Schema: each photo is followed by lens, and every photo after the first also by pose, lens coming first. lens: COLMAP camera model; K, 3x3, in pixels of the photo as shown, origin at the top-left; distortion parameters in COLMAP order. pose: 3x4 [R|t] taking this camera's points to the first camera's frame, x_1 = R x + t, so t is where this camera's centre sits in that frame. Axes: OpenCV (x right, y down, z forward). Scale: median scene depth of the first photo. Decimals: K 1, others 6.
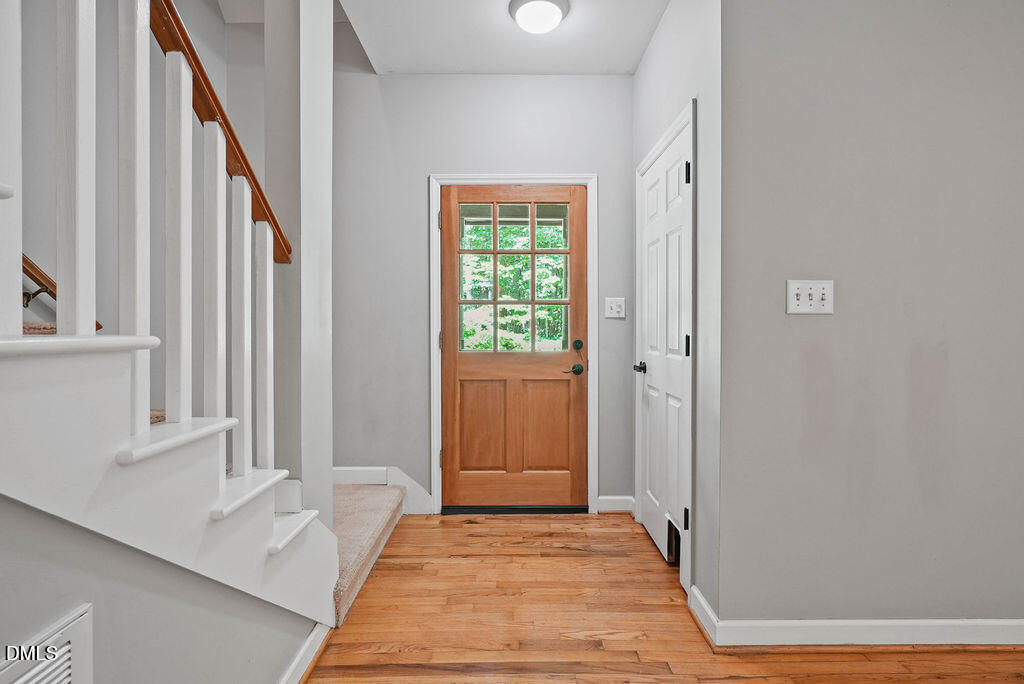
lens RADIAL K [[459.1, 0, 510.3], [0, 459.1, 319.8], [0, 0, 1]] dist [-0.002843, -0.000089]
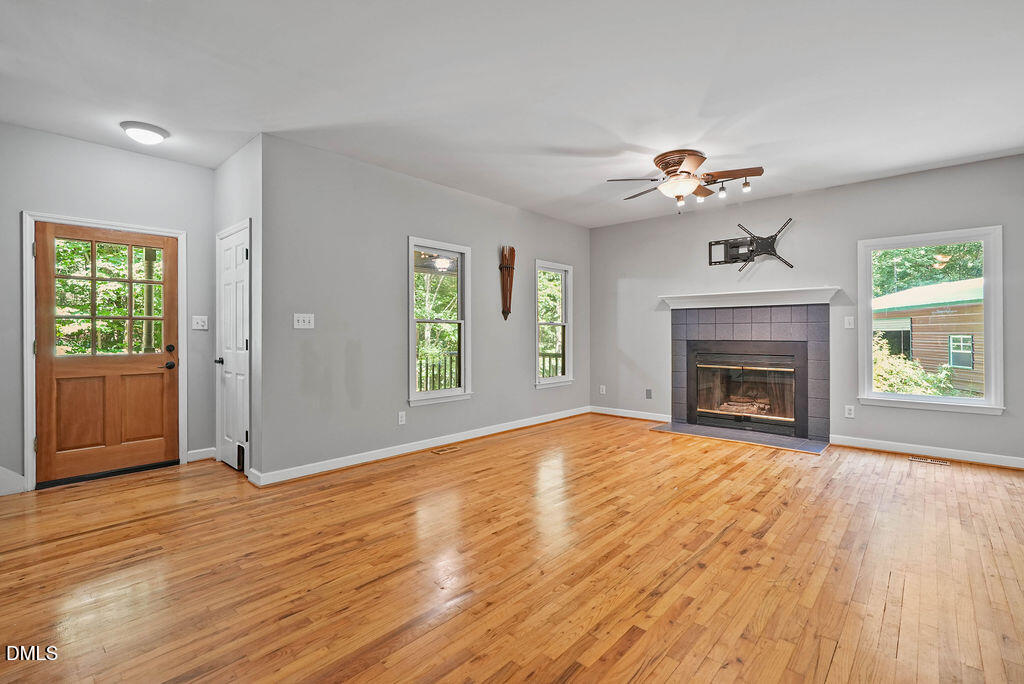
lens RADIAL K [[463.8, 0, 505.5], [0, 463.8, 336.5], [0, 0, 1]] dist [-0.002738, 0.000528]
pose [[0.677937, -0.006072, 0.735095, -0.207202], [-0.003658, 0.999926, 0.011633, -0.003195], [-0.735111, -0.010575, 0.677864, -0.753269]]
